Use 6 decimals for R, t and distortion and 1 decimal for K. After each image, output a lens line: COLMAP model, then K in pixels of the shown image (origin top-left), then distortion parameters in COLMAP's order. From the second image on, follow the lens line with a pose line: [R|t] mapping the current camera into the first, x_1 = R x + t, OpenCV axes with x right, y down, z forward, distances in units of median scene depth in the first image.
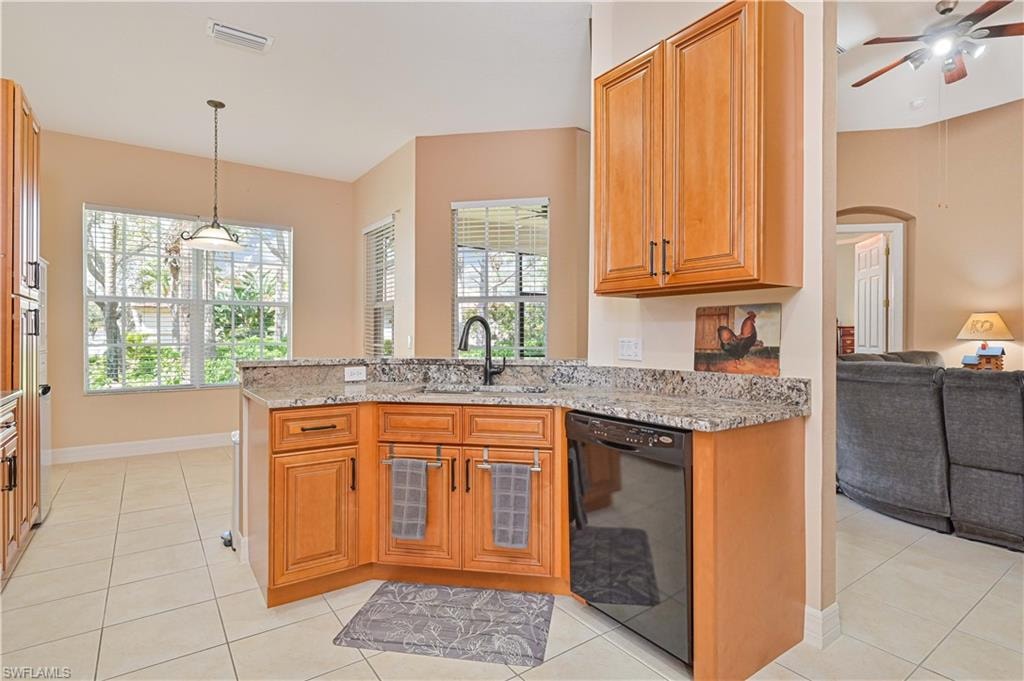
lens RADIAL K [[504.0, 0, 494.1], [0, 504.0, 337.8], [0, 0, 1]] dist [-0.000036, 0.000548]
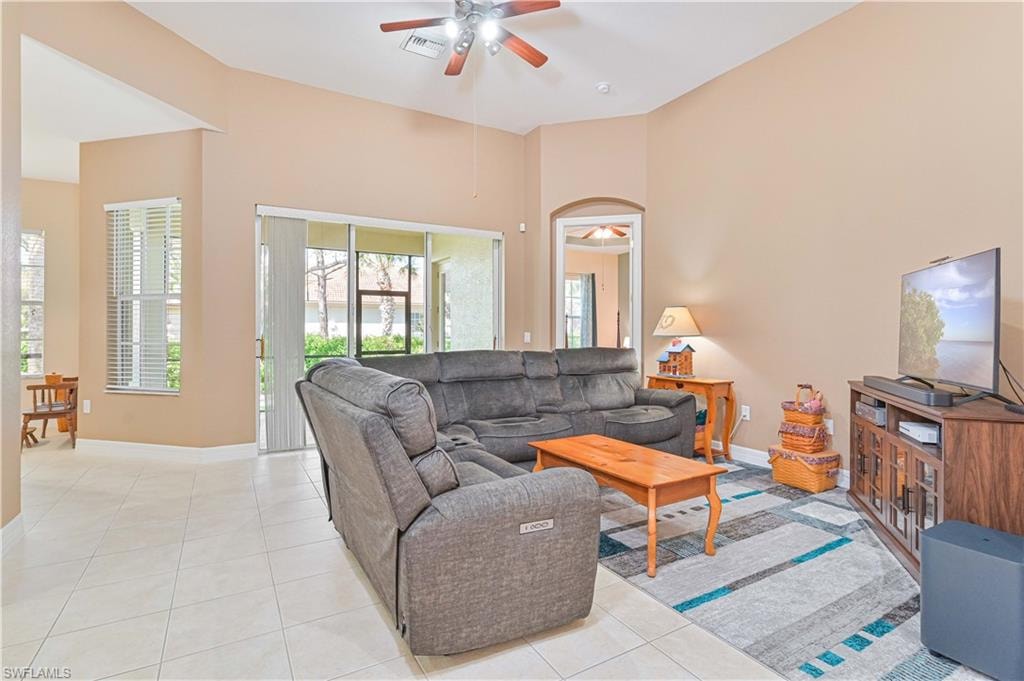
lens RADIAL K [[501.0, 0, 514.2], [0, 501.0, 332.5], [0, 0, 1]] dist [0.000565, 0.000166]
pose [[0.997228, -0.007927, -0.073981, 1.715475], [0.007779, 0.999967, -0.002290, -0.004296], [0.073996, 0.001708, 0.997257, 0.123543]]
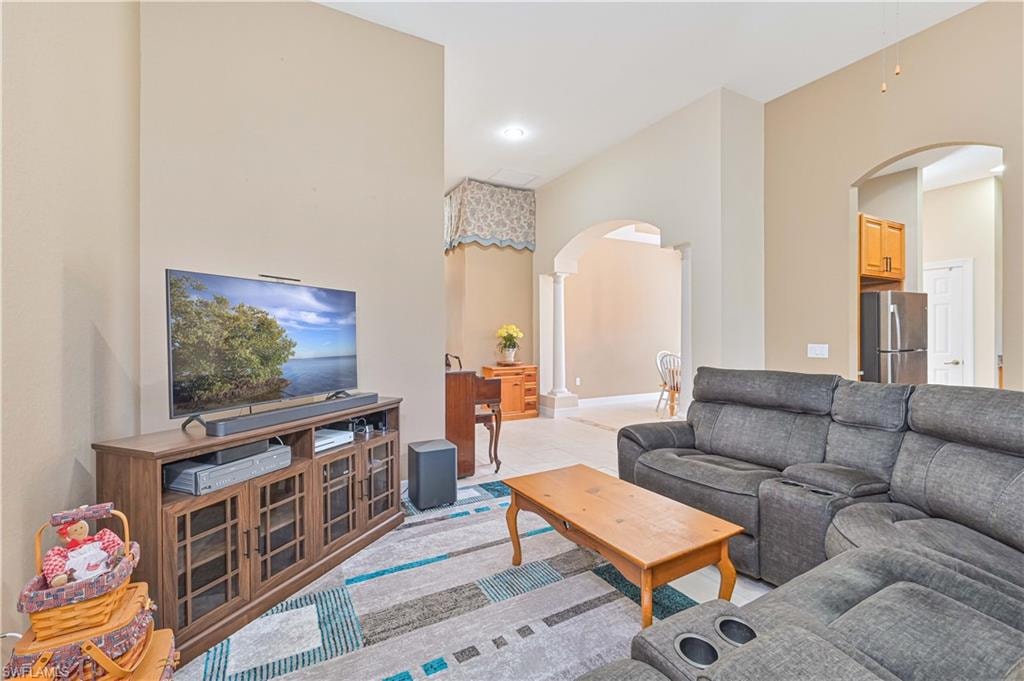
lens RADIAL K [[440.5, 0, 513.4], [0, 440.5, 335.6], [0, 0, 1]] dist [-0.000335, 0.000077]
pose [[-0.994734, -0.002151, 0.102469, 1.977787], [-0.001370, 0.999969, 0.007690, -0.046668], [-0.102482, 0.007509, -0.994706, 2.354646]]
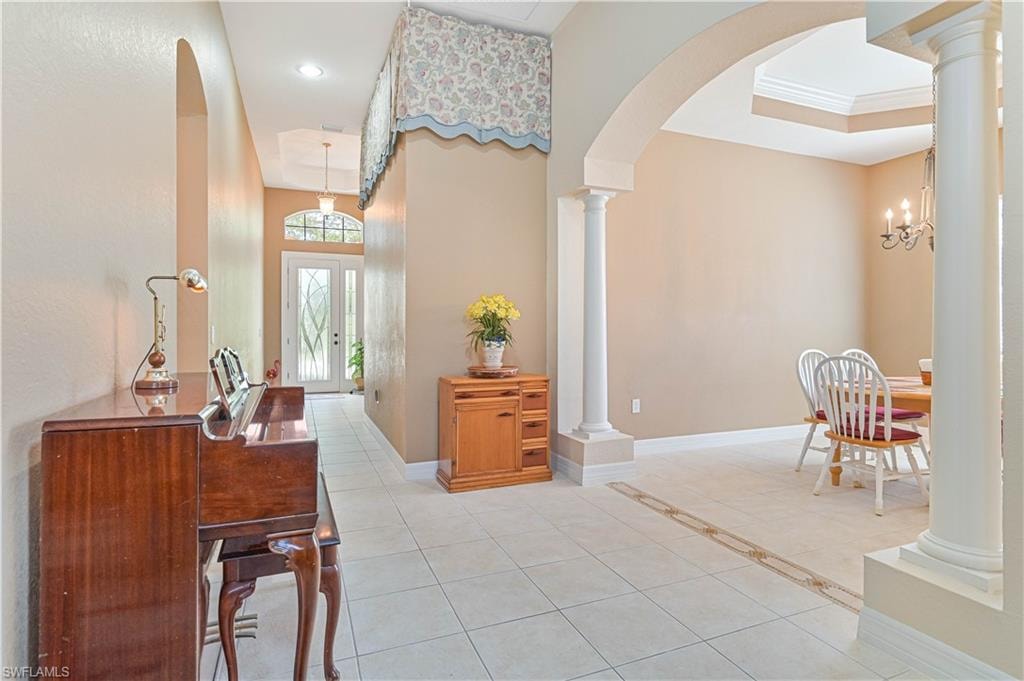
lens RADIAL K [[523.9, 0, 514.2], [0, 523.9, 330.2], [0, 0, 1]] dist [-0.002226, -0.000256]
pose [[-0.976808, -0.005226, 0.214055, 1.864012], [-0.003488, 0.999958, 0.008496, 0.008600], [-0.214090, 0.007553, -0.976785, 1.131364]]
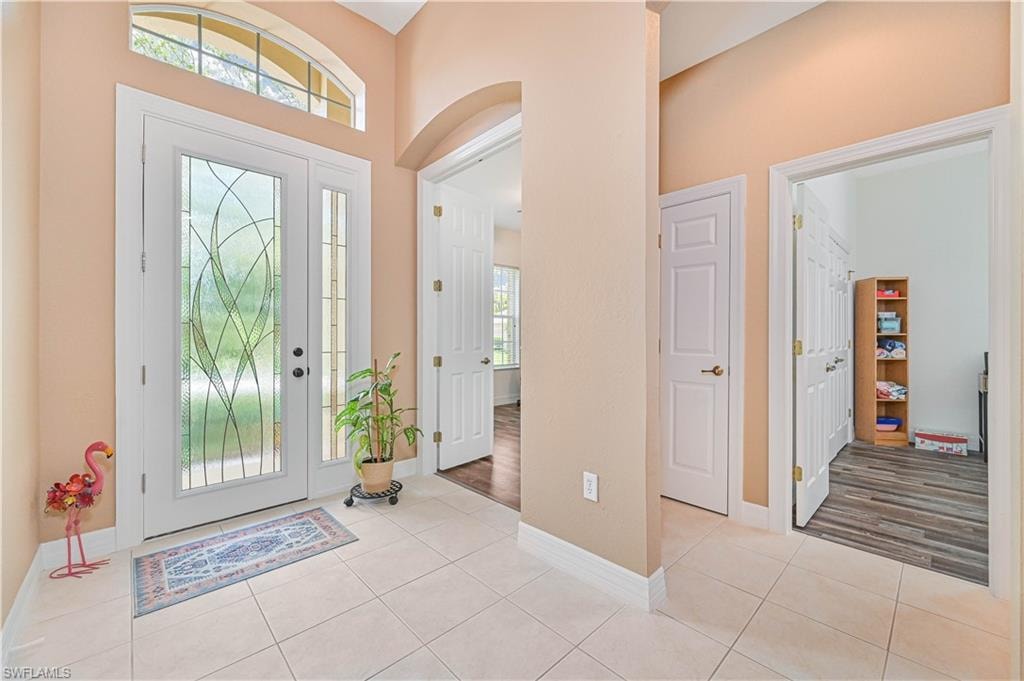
lens RADIAL K [[405.6, 0, 514.7], [0, 405.6, 338.4], [0, 0, 1]] dist [-0.002553, -0.000151]
pose [[-0.988051, -0.006011, -0.154013, 3.694642], [-0.007218, 0.999947, 0.007274, 0.031043], [0.153961, 0.008299, -0.988042, -1.336118]]
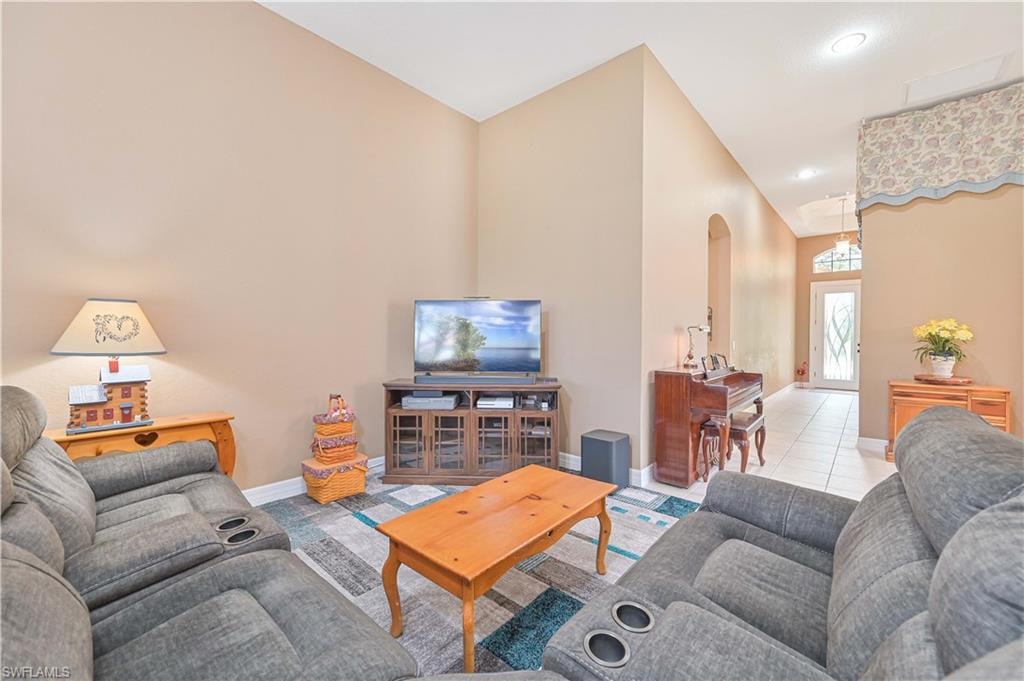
lens RADIAL K [[405.6, 0, 514.7], [0, 405.6, 338.4], [0, 0, 1]] dist [-0.002553, -0.000151]
pose [[-0.238579, -0.016156, 0.970989, 1.080985], [-0.000320, 0.999863, 0.016558, -0.041757], [-0.971123, 0.003639, -0.238552, 1.605151]]
